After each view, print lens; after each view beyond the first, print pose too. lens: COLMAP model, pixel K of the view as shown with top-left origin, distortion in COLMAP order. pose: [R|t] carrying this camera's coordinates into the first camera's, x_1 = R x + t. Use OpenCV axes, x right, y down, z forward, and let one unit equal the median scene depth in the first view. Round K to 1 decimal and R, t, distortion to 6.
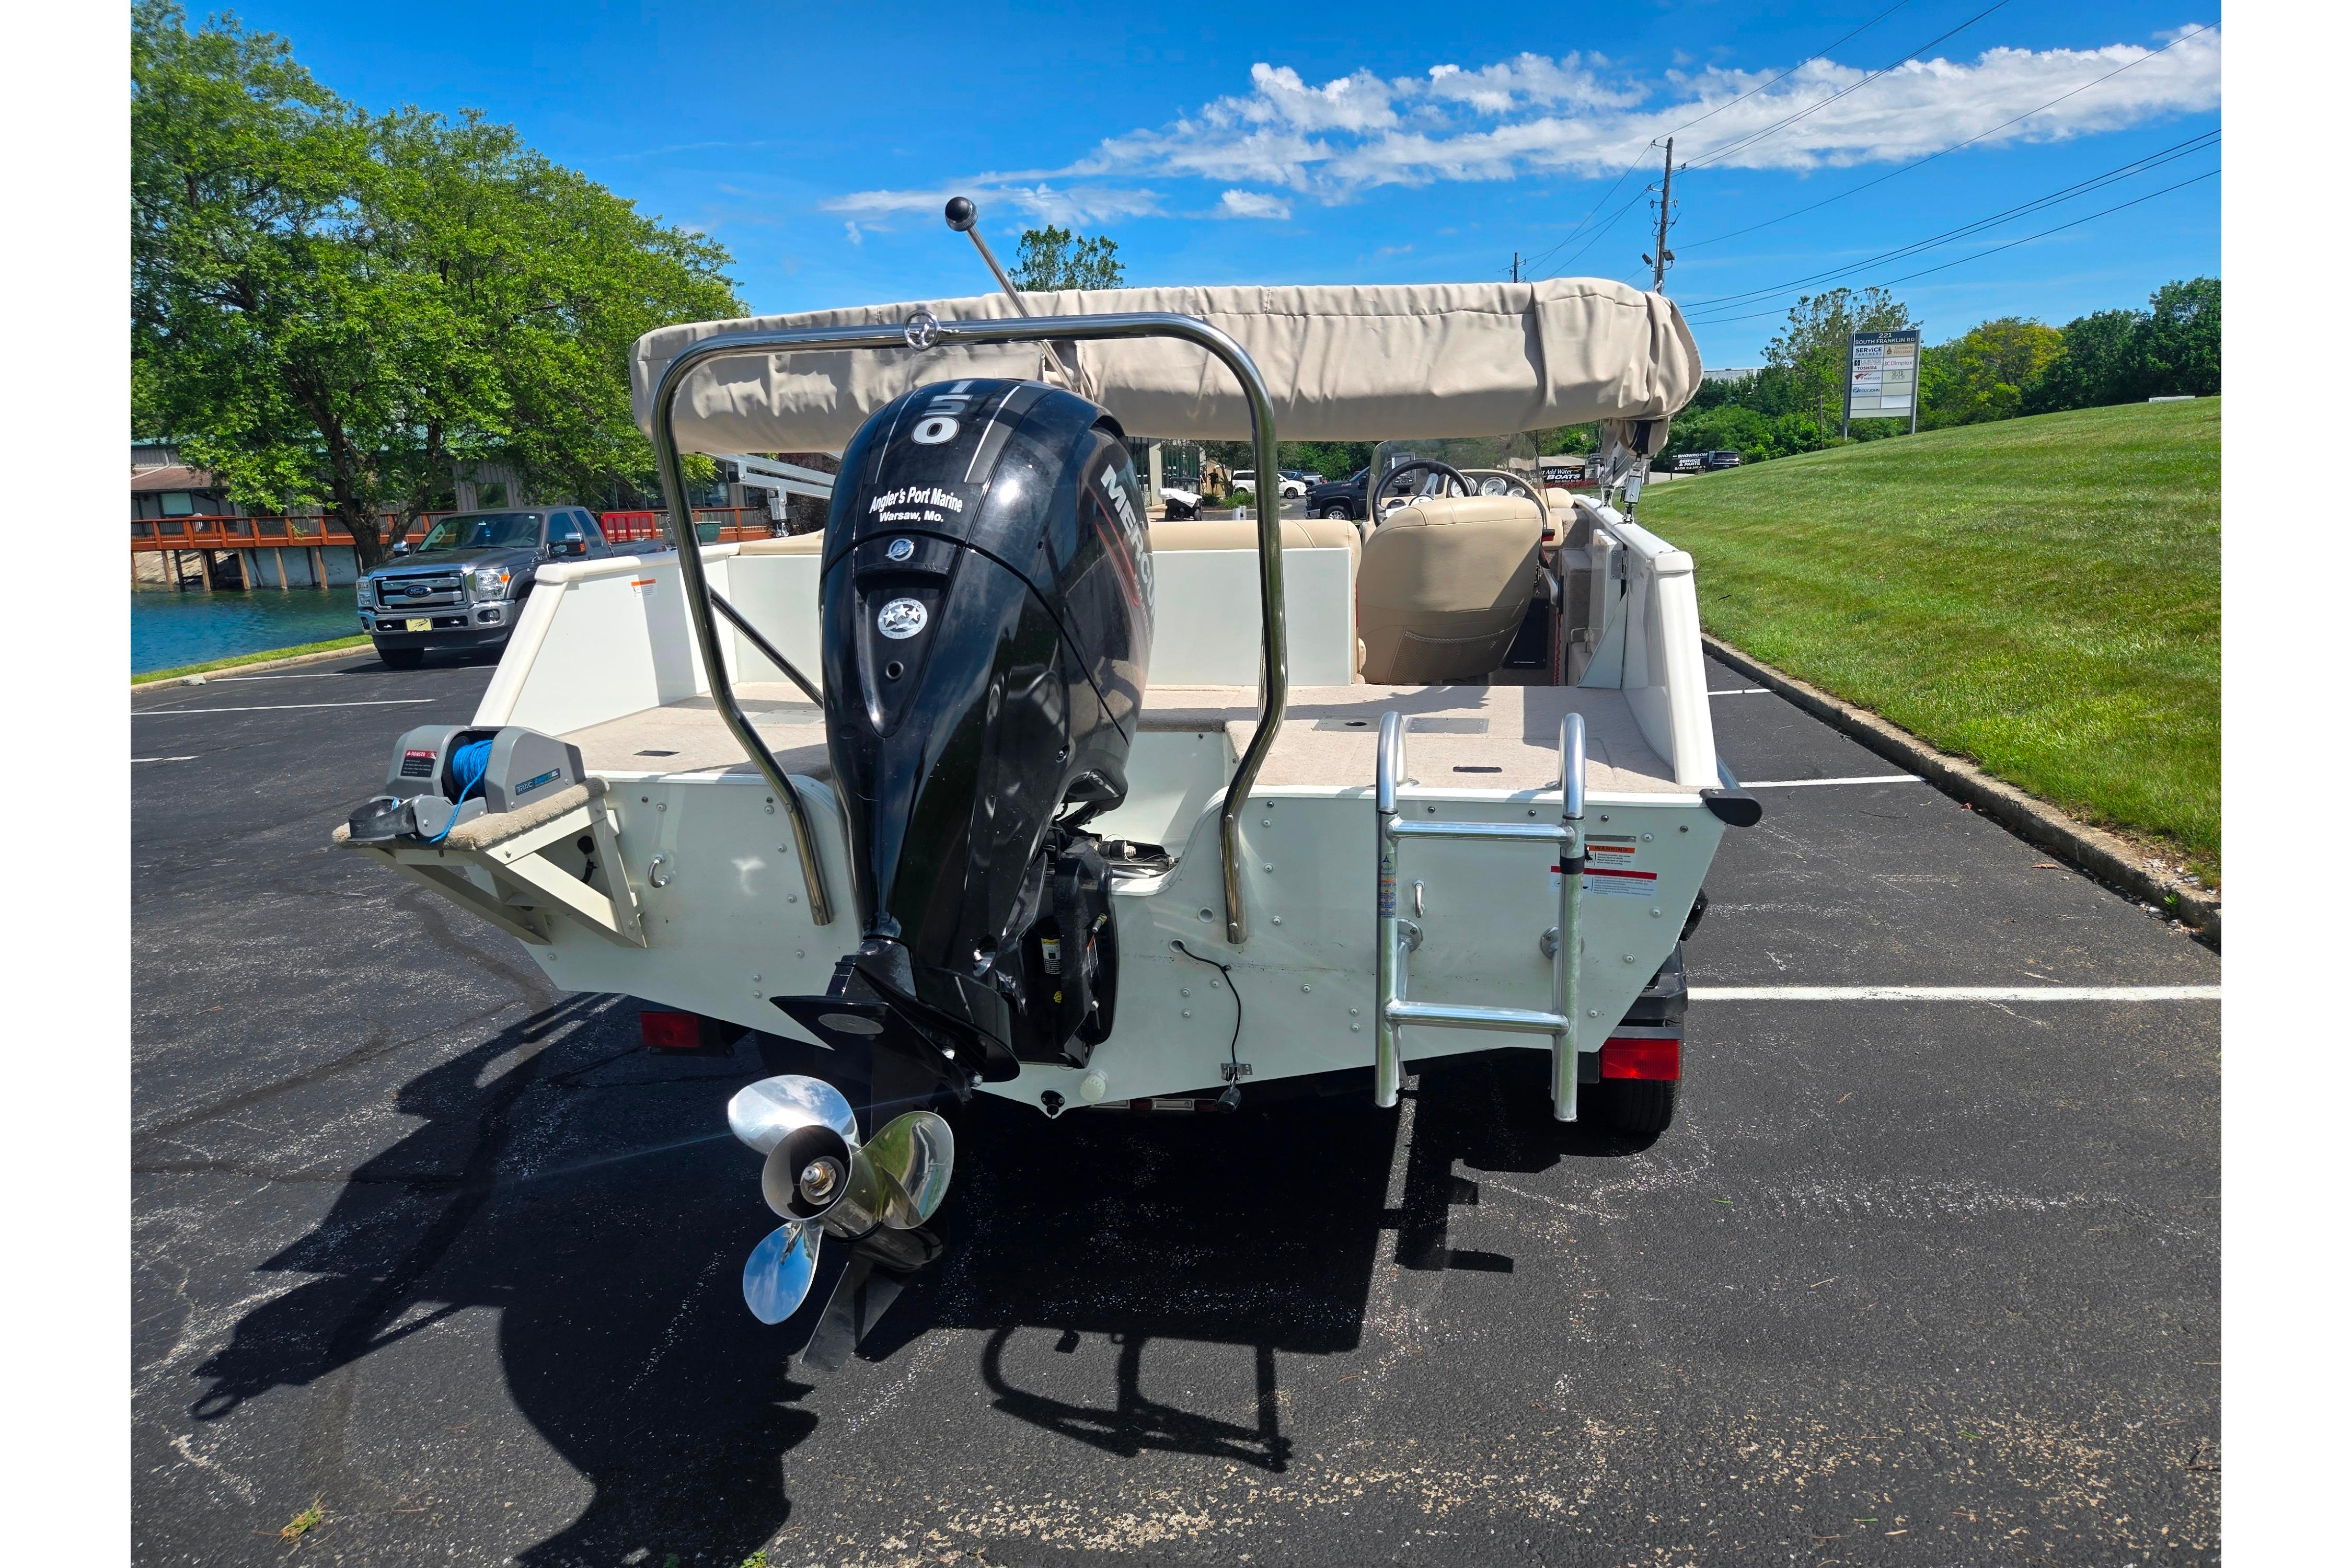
lens RADIAL K [[1414.3, 0, 1186.2], [0, 1414.3, 793.5], [0, 0, 1]] dist [0.046224, -0.032776]
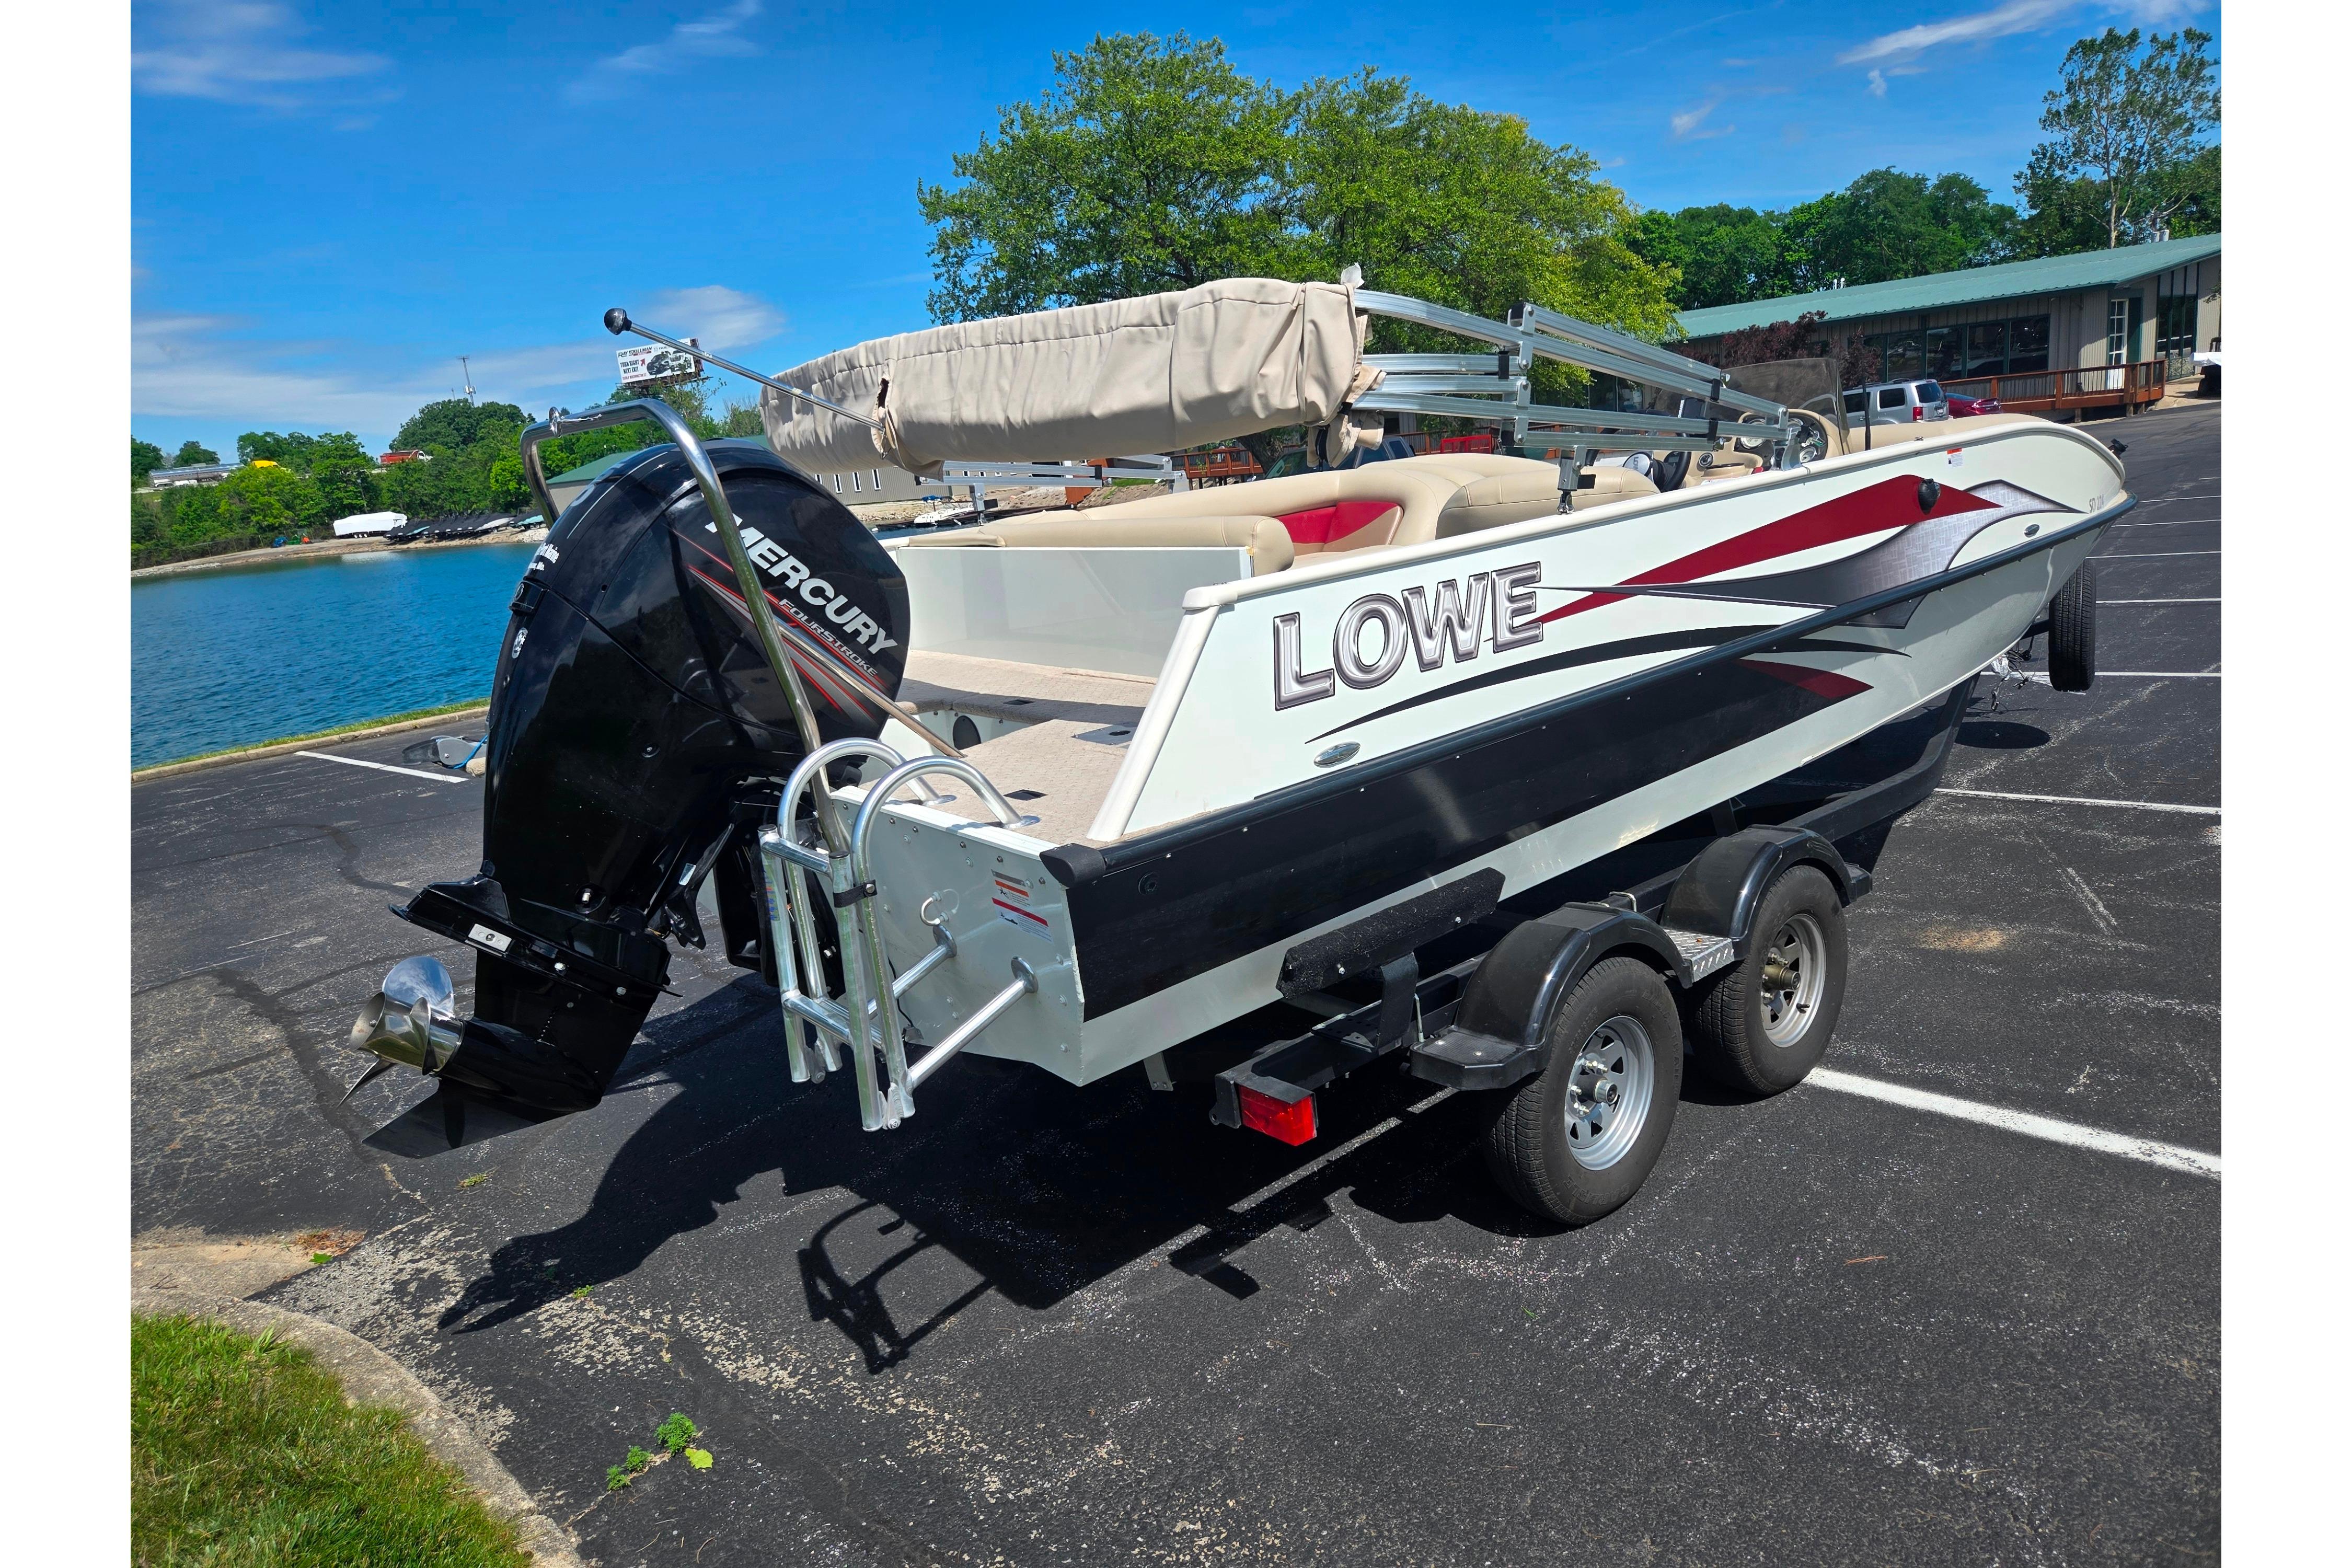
lens RADIAL K [[1414.3, 0, 1151.0], [0, 1414.3, 793.9], [0, 0, 1]] dist [0.046224, -0.032776]
pose [[0.773549, 0.110484, -0.624031, 0.788069], [-0.068007, 0.993472, 0.091592, -0.100511], [0.630077, -0.028413, 0.776013, 0.218056]]
